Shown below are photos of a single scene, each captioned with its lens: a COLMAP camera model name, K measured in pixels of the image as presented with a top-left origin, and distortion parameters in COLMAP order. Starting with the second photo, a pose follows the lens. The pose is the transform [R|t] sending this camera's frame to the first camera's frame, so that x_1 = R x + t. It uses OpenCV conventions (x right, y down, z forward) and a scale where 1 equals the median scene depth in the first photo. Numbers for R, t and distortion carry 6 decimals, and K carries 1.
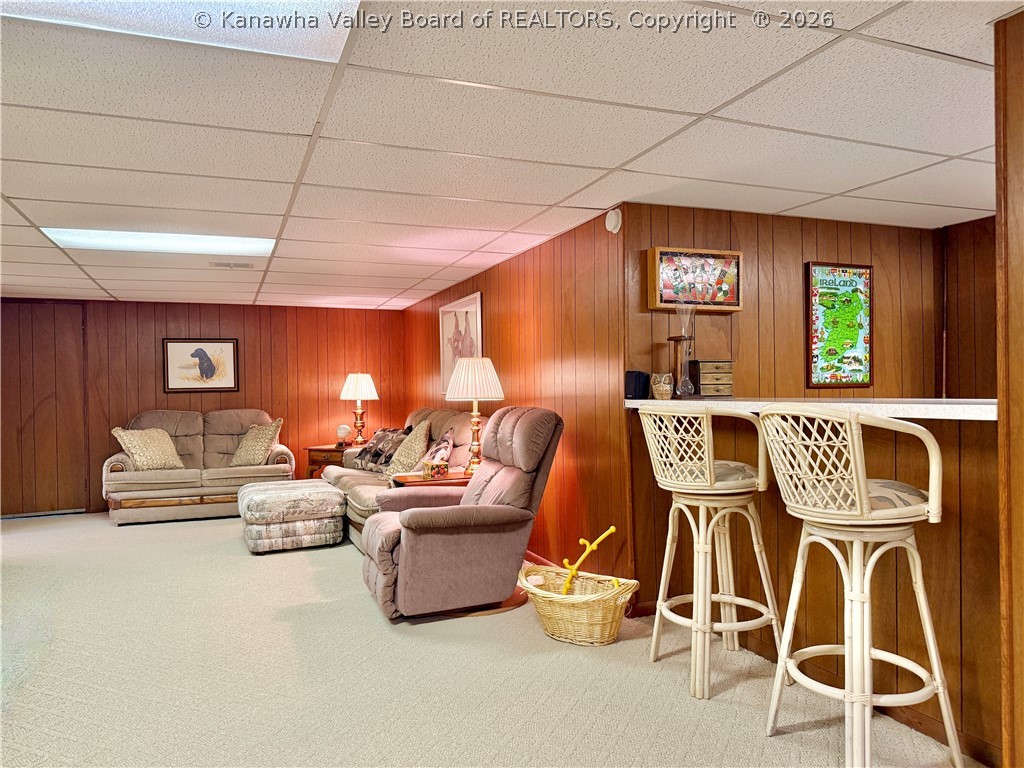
lens RADIAL K [[722.2, 0, 527.3], [0, 722.2, 394.3], [0, 0, 1]] dist [0.029099, -0.034040]
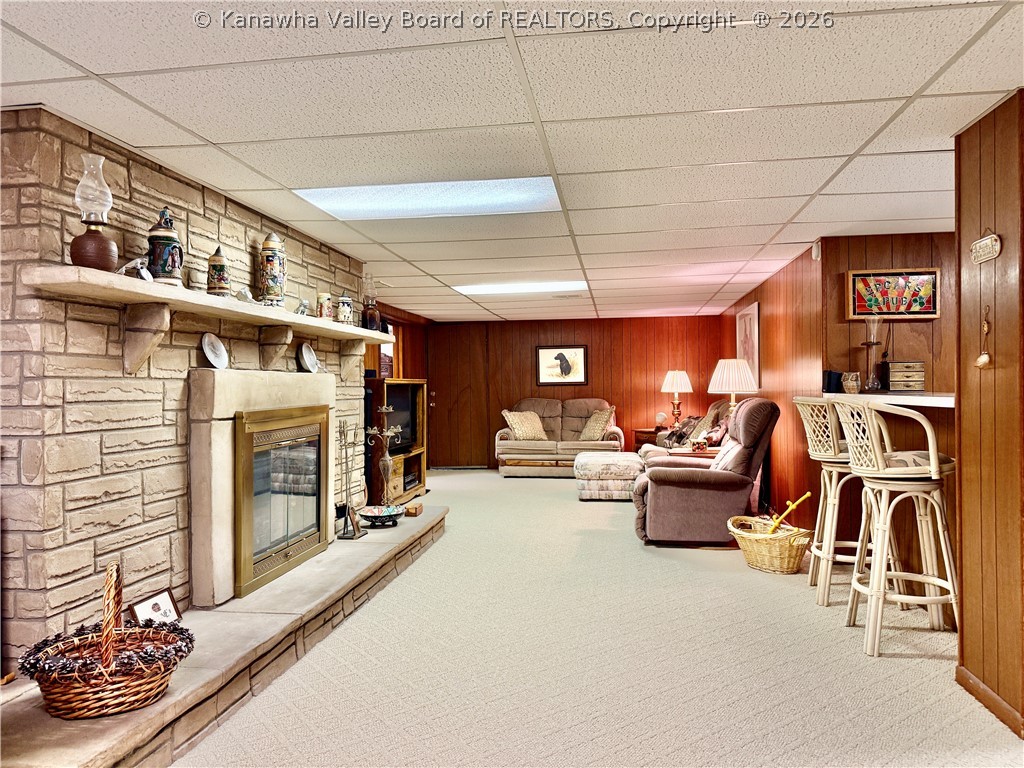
lens RADIAL K [[722.2, 0, 504.6], [0, 722.2, 401.5], [0, 0, 1]] dist [0.029099, -0.034040]
pose [[0.847821, 0.016673, -0.530020, 0.211092], [-0.006646, 0.999761, 0.020818, -0.000513], [0.530241, -0.014128, 0.847729, -0.232526]]
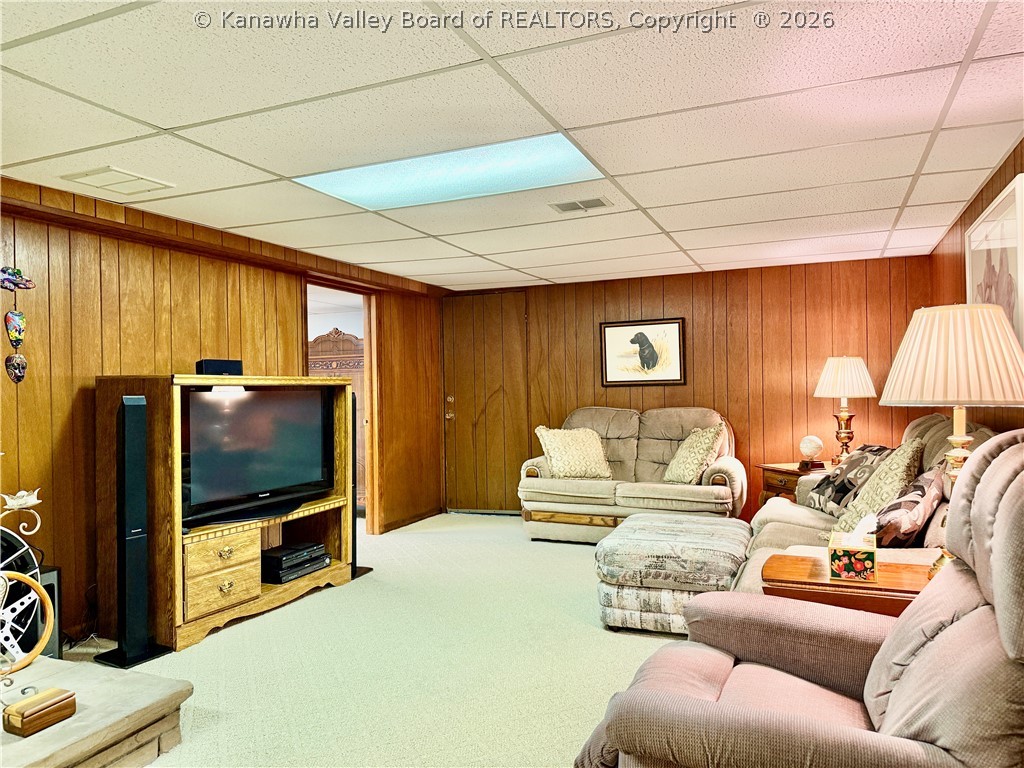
lens RADIAL K [[722.2, 0, 499.7], [0, 722.2, 385.2], [0, 0, 1]] dist [0.029099, -0.034040]
pose [[0.680476, -0.000609, -0.732770, 0.046545], [0.000457, 1.000000, -0.000406, -0.004065], [0.732771, -0.000058, 0.680476, 0.411222]]
